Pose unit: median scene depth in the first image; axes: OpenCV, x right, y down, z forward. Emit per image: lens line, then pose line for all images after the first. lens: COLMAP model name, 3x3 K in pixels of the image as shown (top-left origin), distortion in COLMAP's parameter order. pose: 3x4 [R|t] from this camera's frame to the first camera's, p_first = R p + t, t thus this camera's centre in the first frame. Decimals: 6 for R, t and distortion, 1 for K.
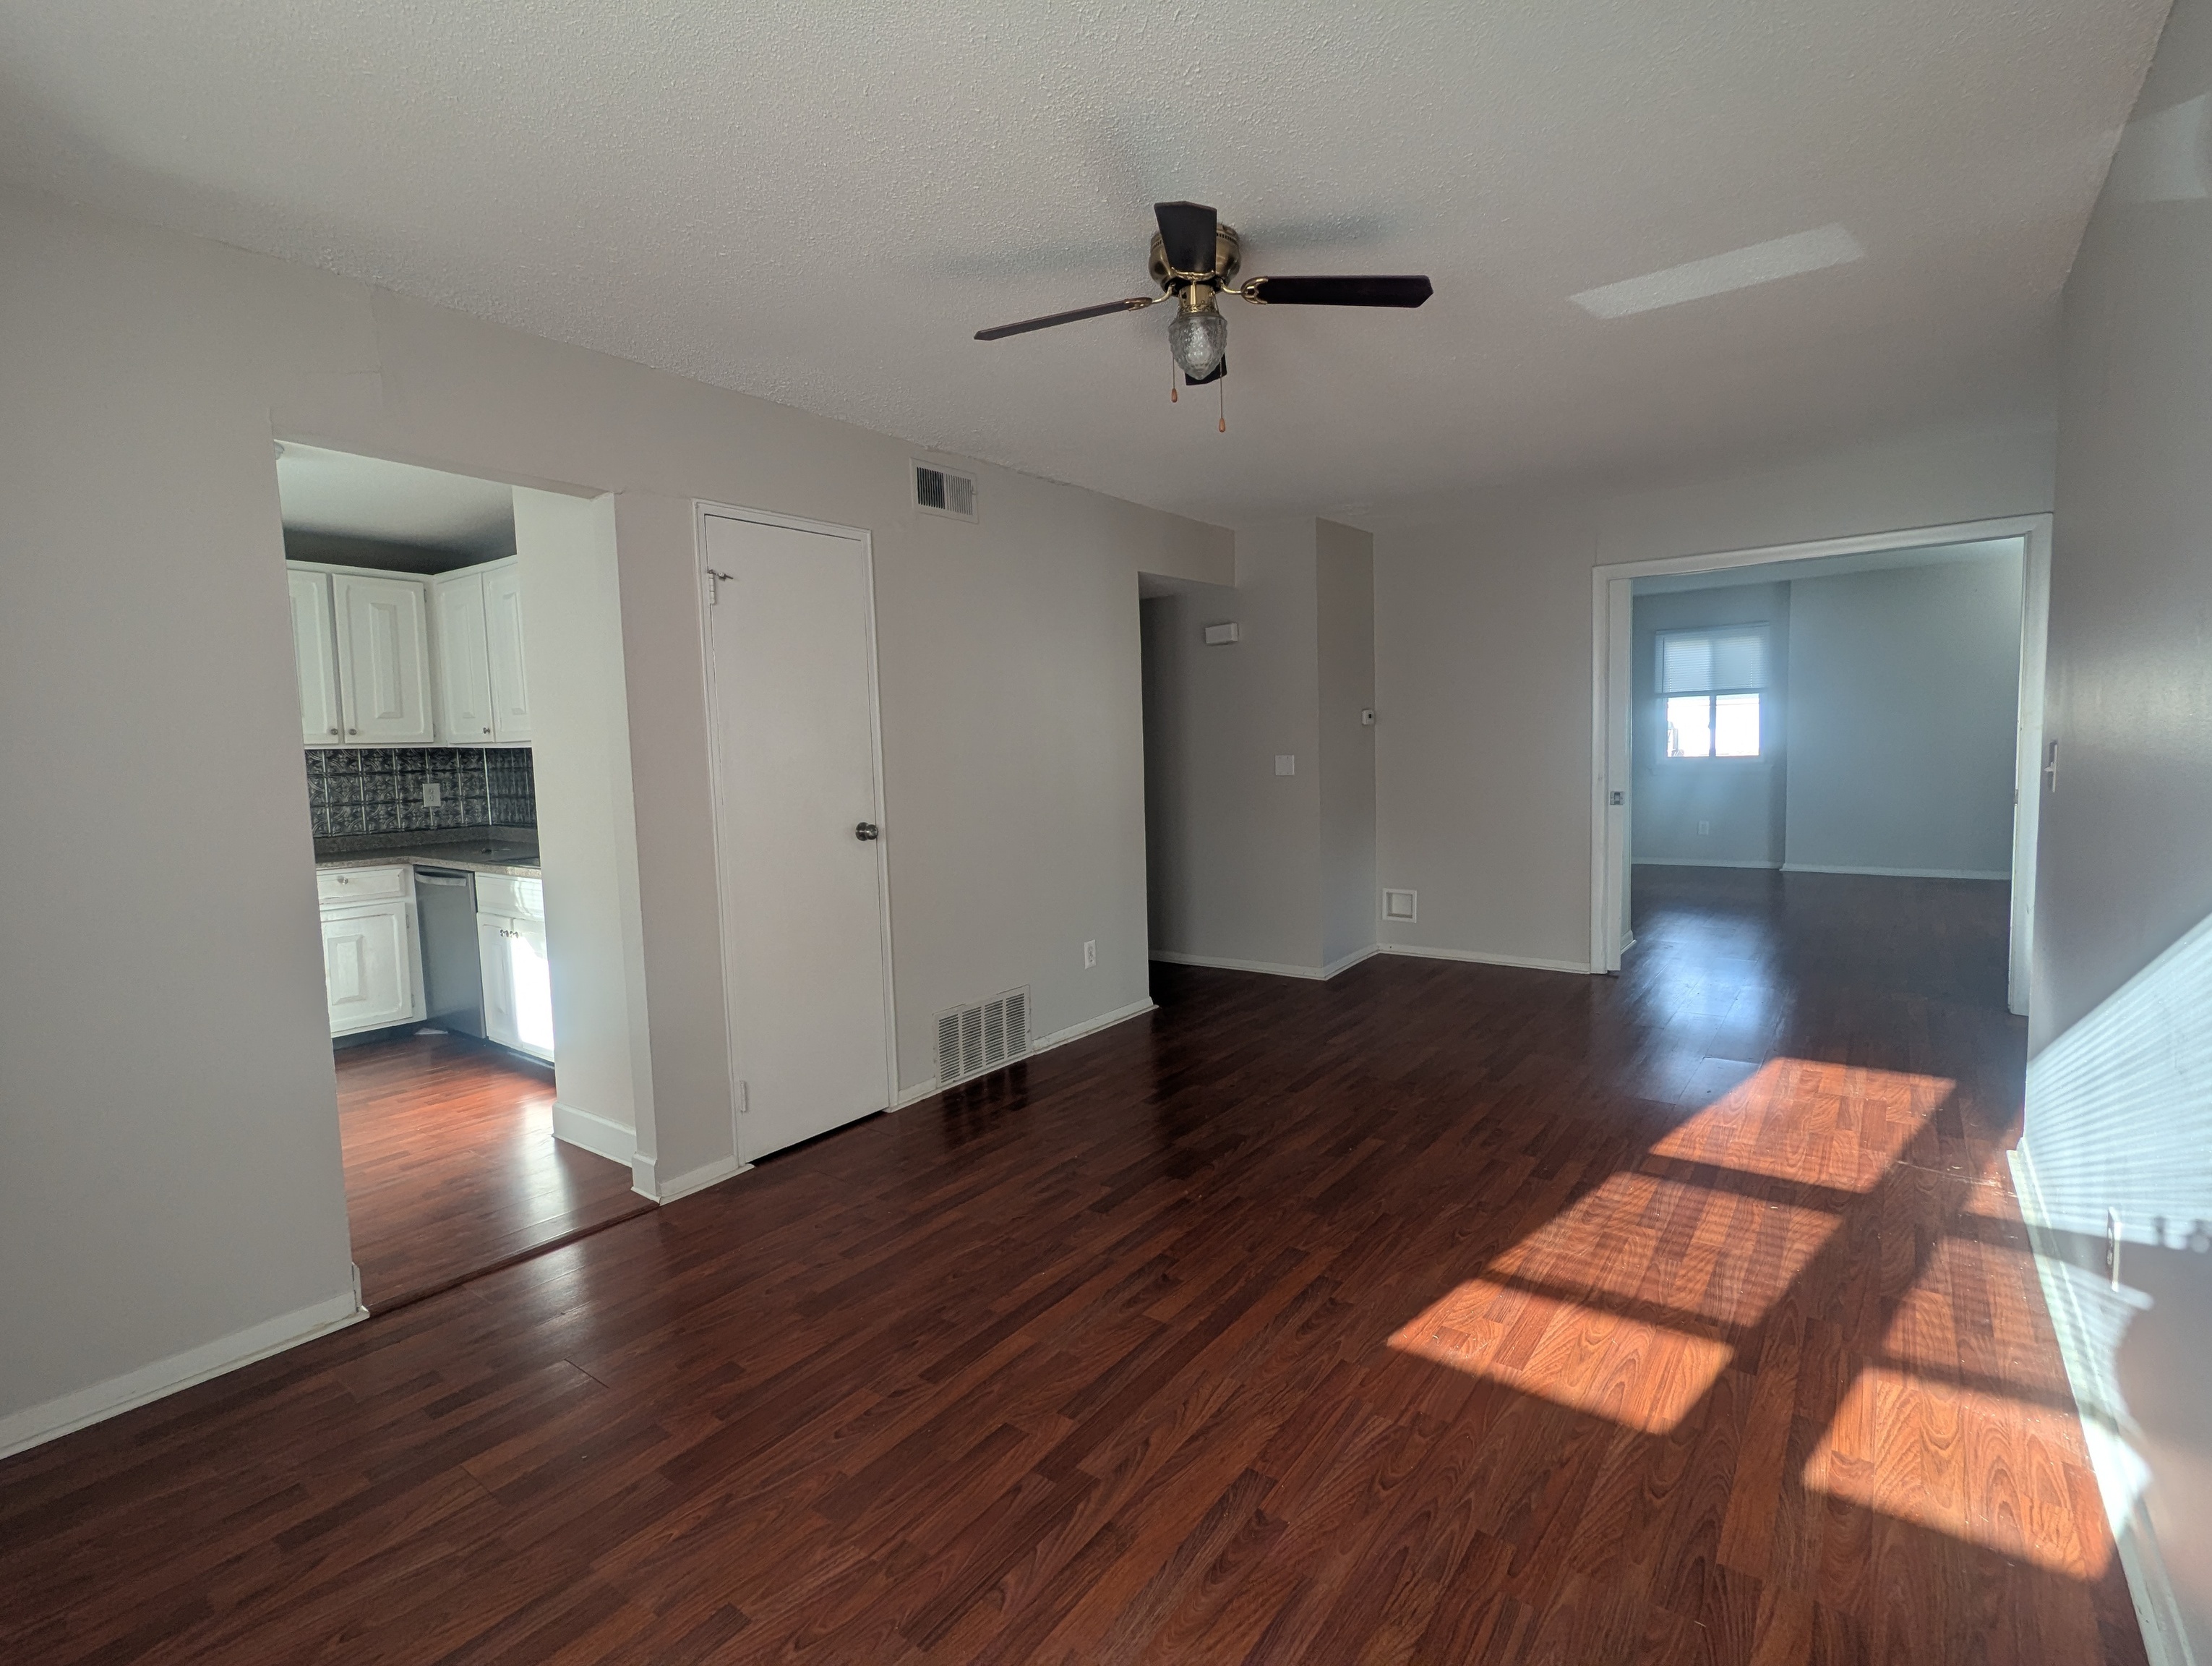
lens RADIAL K [[1046.6, 0, 1101.6], [0, 1046.6, 817.8], [0, 0, 1]] dist [0.000440, -0.000640]
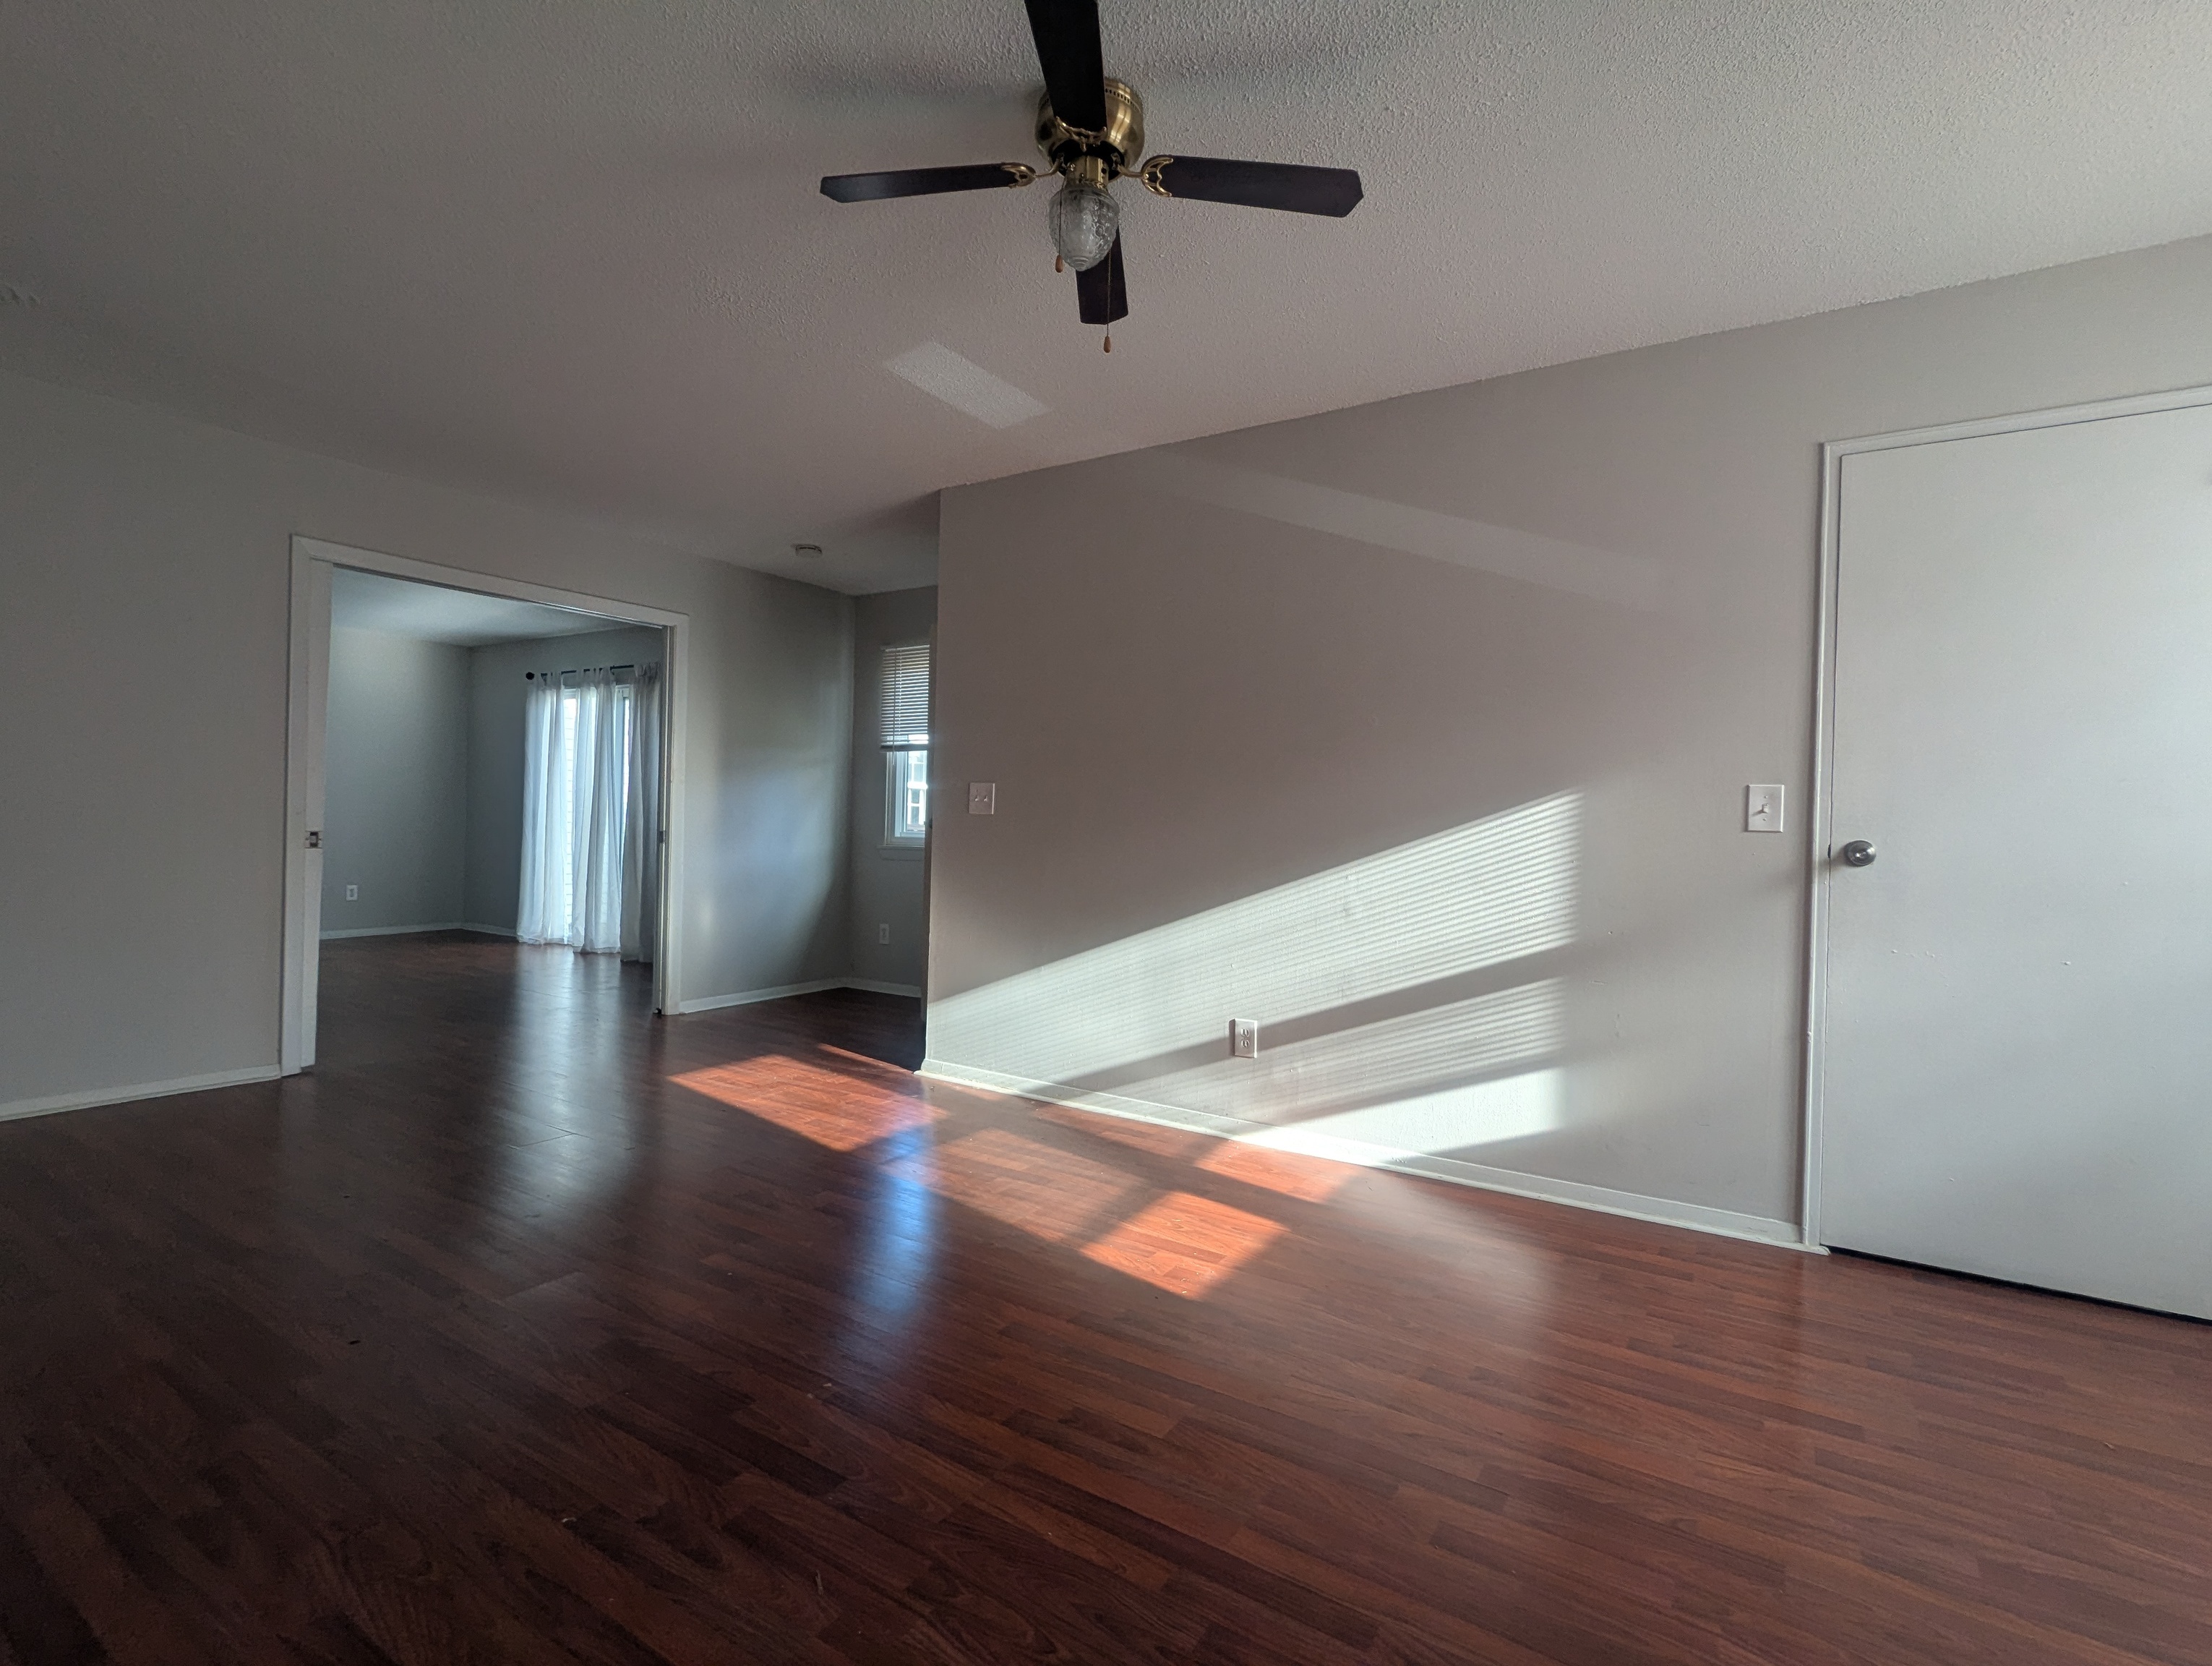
lens RADIAL K [[1046.6, 0, 1093.0], [0, 1046.6, 825.4], [0, 0, 1]] dist [0.000440, -0.000640]
pose [[-0.079471, 0.033943, 0.996259, -0.766365], [0.047127, 0.998431, -0.030258, 0.050334], [-0.995723, 0.044546, -0.080946, 1.141749]]
